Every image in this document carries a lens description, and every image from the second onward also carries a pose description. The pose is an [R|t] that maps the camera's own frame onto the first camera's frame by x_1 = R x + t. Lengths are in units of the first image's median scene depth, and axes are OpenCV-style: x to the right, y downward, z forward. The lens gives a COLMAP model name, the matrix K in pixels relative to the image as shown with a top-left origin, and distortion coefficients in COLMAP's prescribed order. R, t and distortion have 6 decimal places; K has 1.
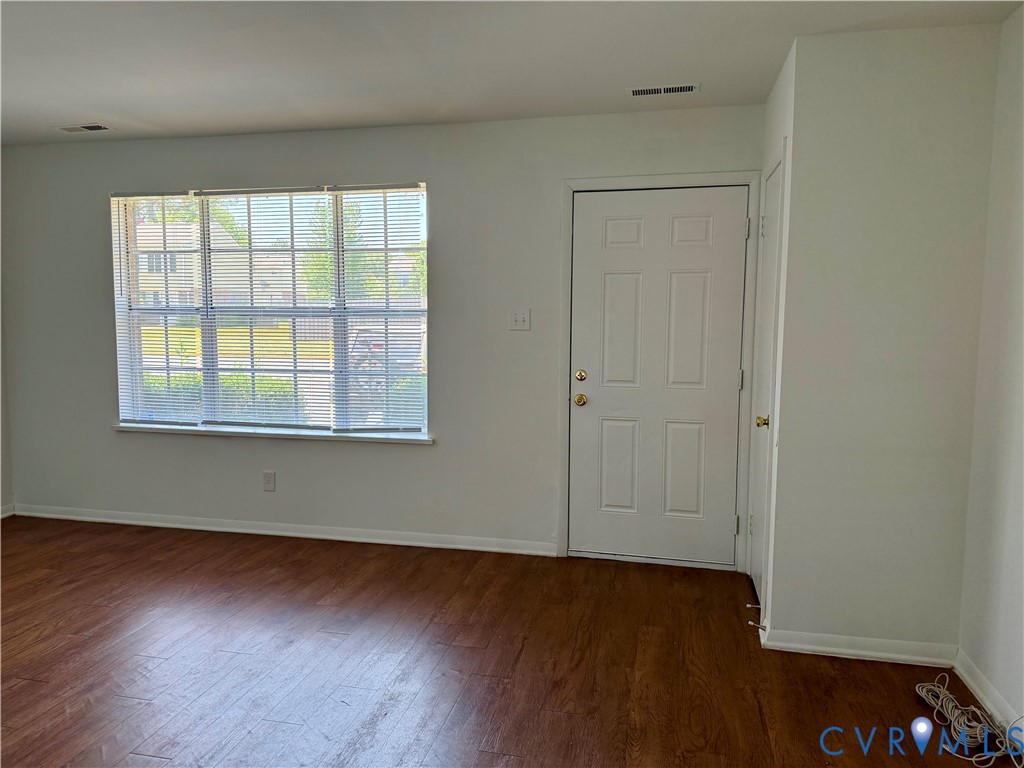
lens RADIAL K [[715.3, 0, 510.1], [0, 715.3, 390.8], [0, 0, 1]] dist [0.063692, -0.093412]
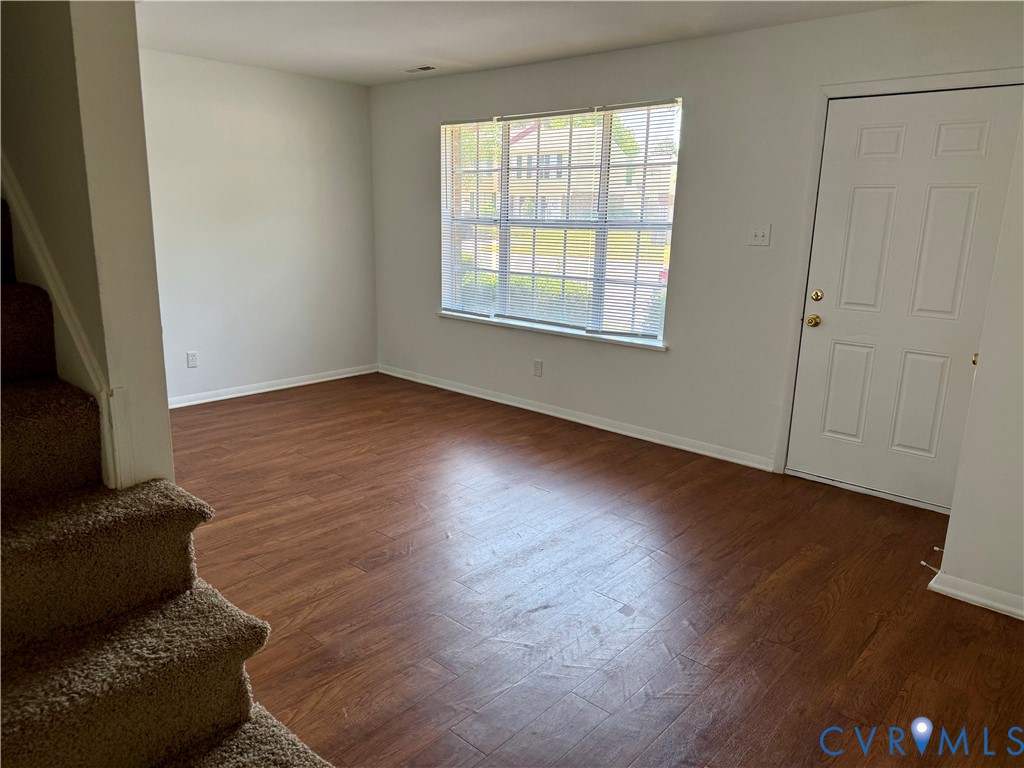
lens RADIAL K [[704.8, 0, 544.6], [0, 704.8, 407.4], [0, 0, 1]] dist [0.107920, -0.226222]
pose [[0.878671, 0.138066, -0.457029, 0.236408], [-0.073705, 0.985024, 0.155868, 0.004814], [0.471704, -0.103272, 0.875688, -0.039897]]
